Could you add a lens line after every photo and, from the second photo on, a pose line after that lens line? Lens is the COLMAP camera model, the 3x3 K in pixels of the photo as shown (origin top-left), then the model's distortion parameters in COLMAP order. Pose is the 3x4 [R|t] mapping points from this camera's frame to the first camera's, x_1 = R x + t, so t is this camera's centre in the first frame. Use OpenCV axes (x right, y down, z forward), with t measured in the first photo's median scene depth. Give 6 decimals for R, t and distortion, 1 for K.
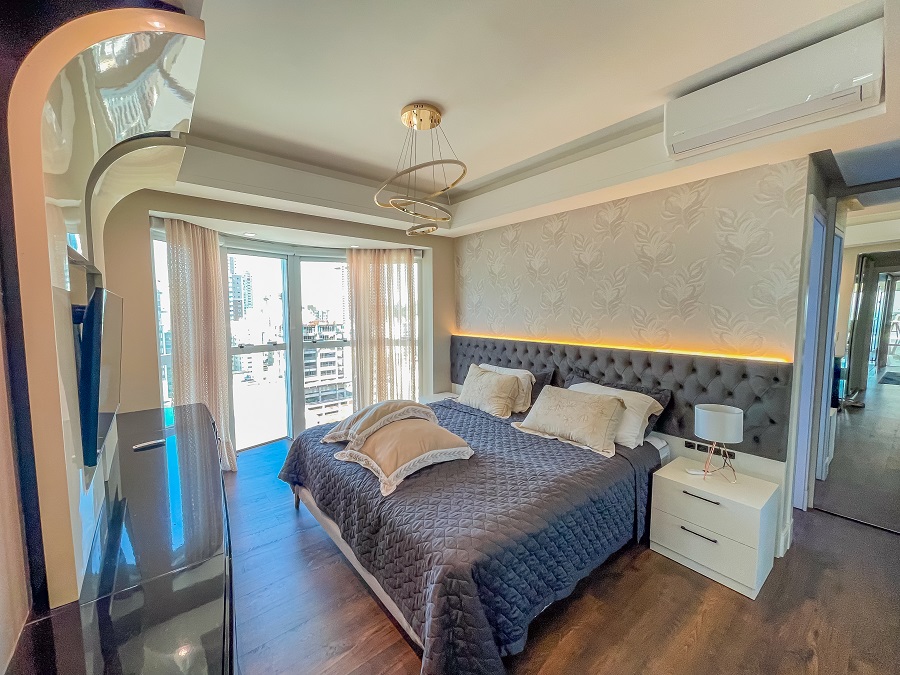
lens RADIAL K [[363.8, 0, 450.0], [0, 363.8, 337.5], [0, 0, 1]] dist [0.002004, 0.000167]
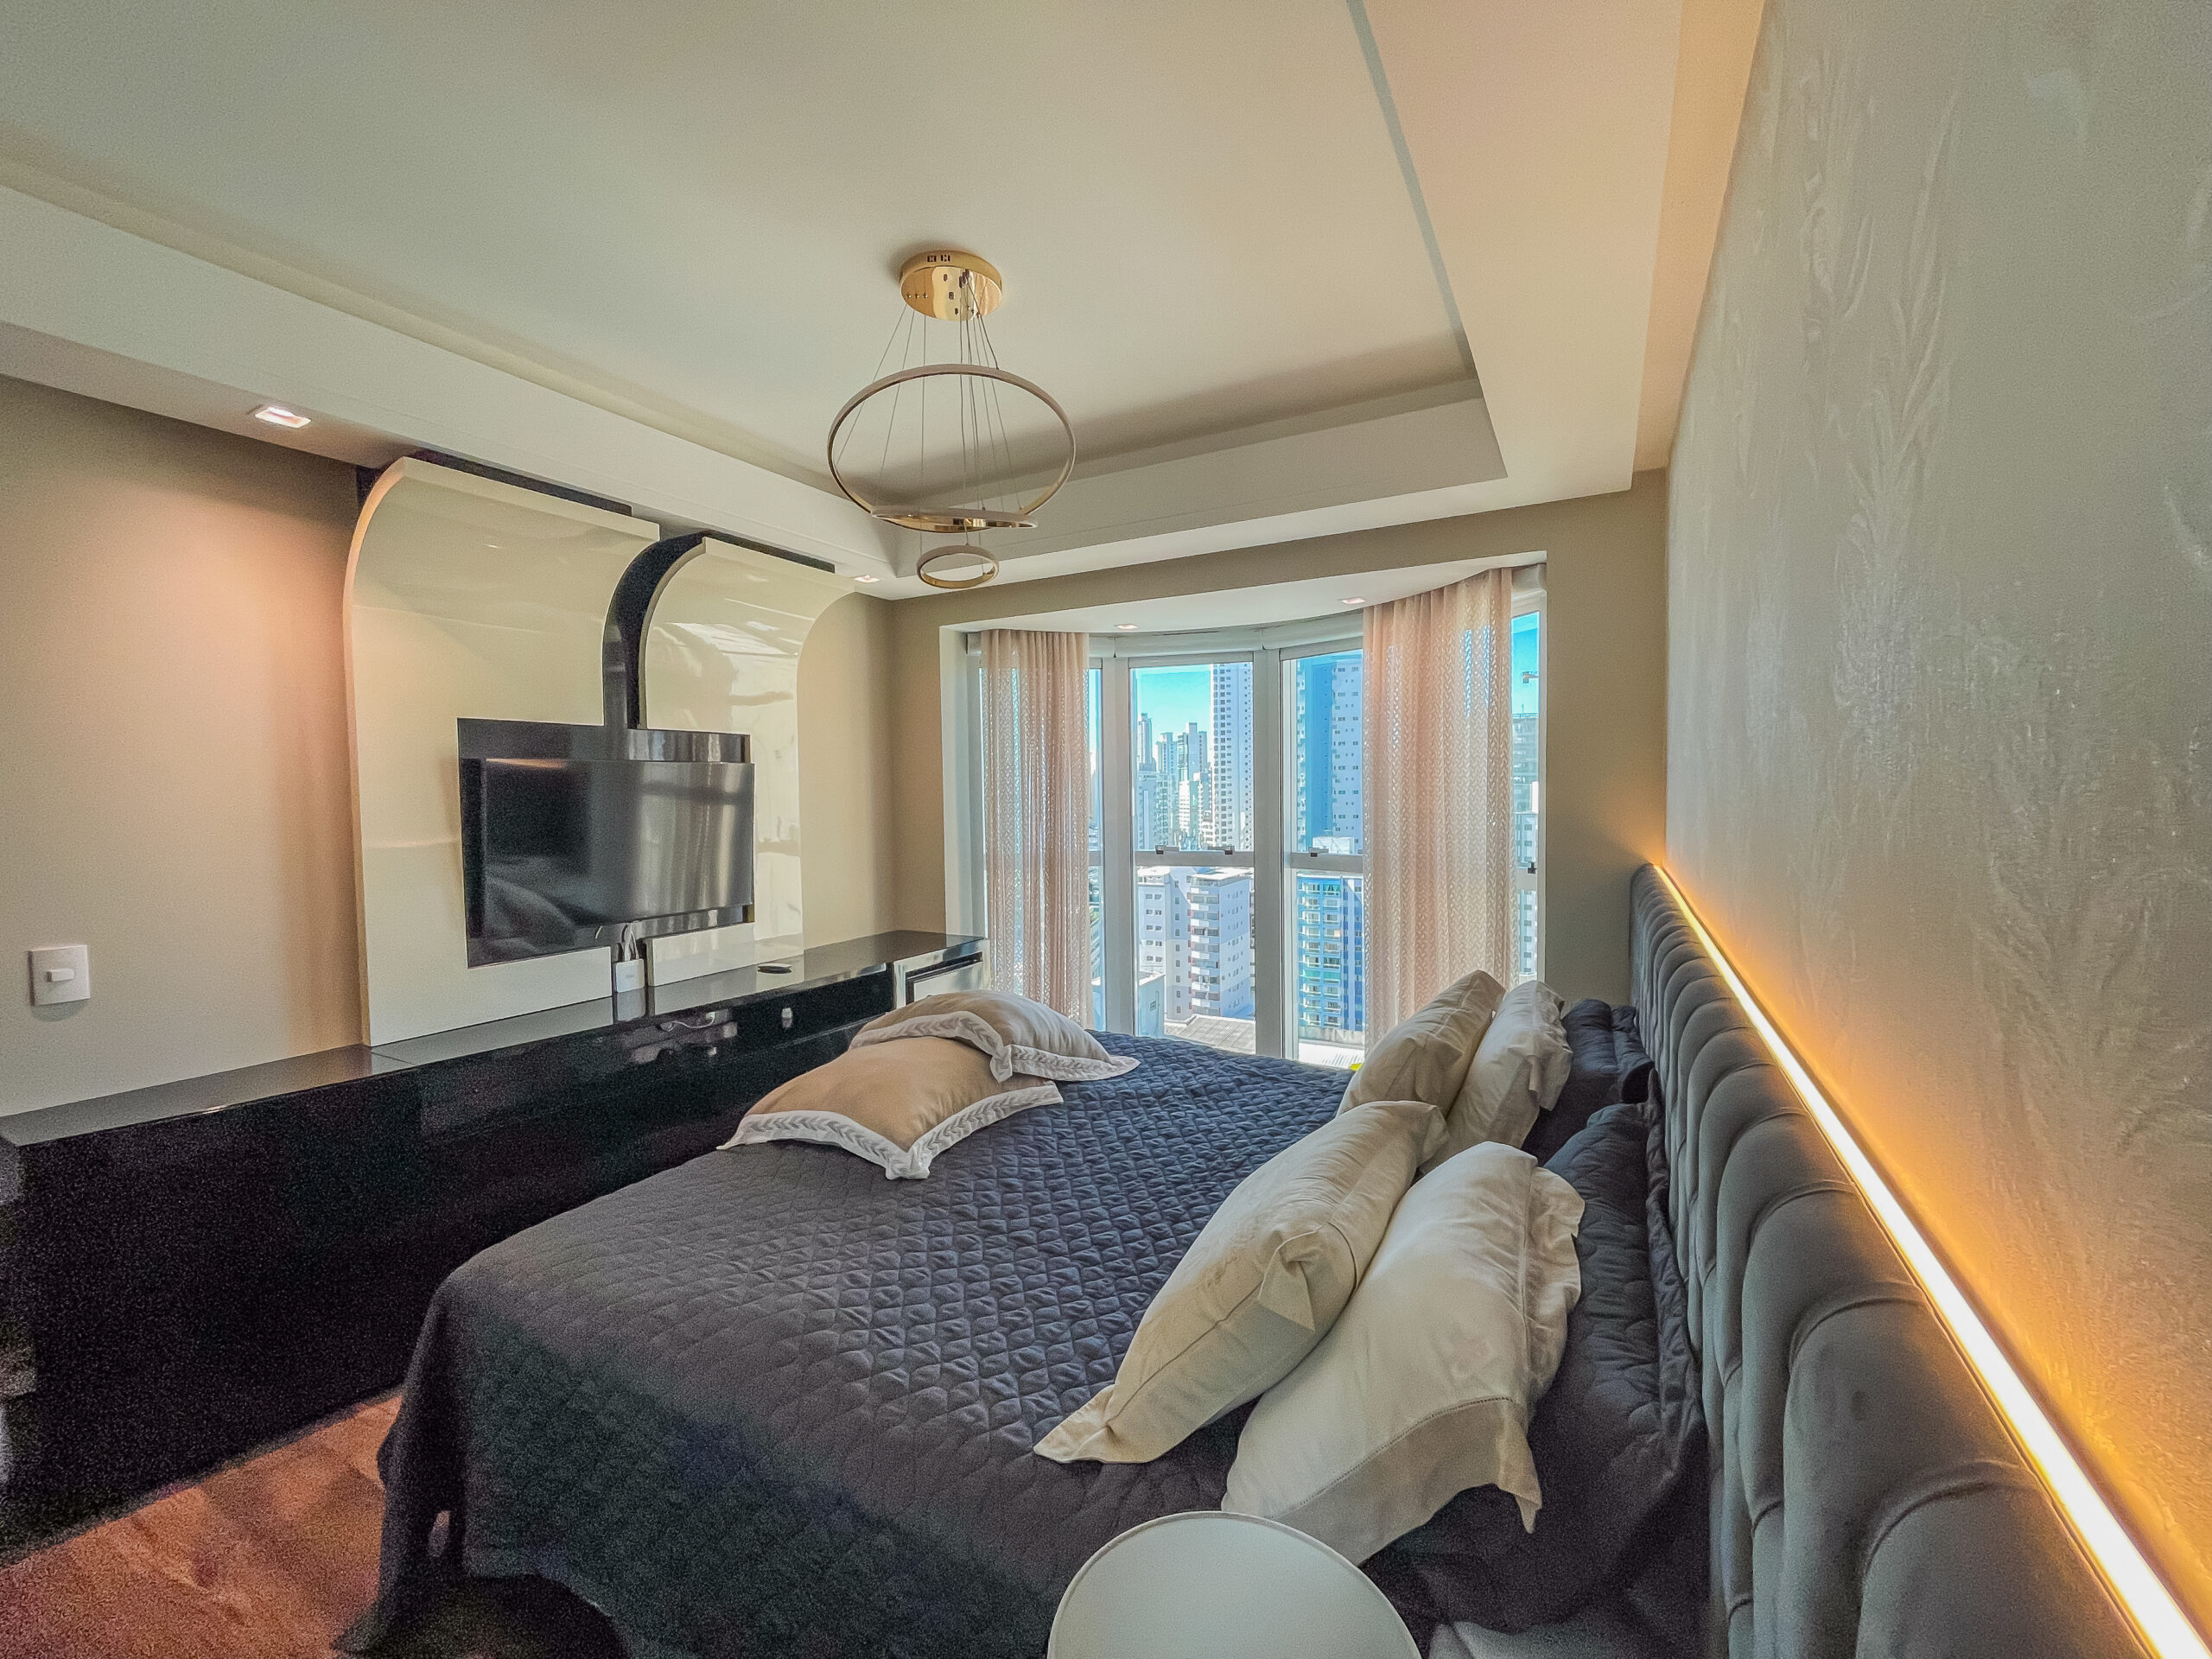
lens RADIAL K [[894.1, 0, 1106.0], [0, 894.1, 829.5], [0, 0, 1]] dist [0.002004, 0.000167]
pose [[0.382967, 0.042745, -0.922772, 0.498962], [-0.062588, 0.997834, 0.020247, -0.022779], [0.921639, 0.050000, 0.384813, 0.446485]]
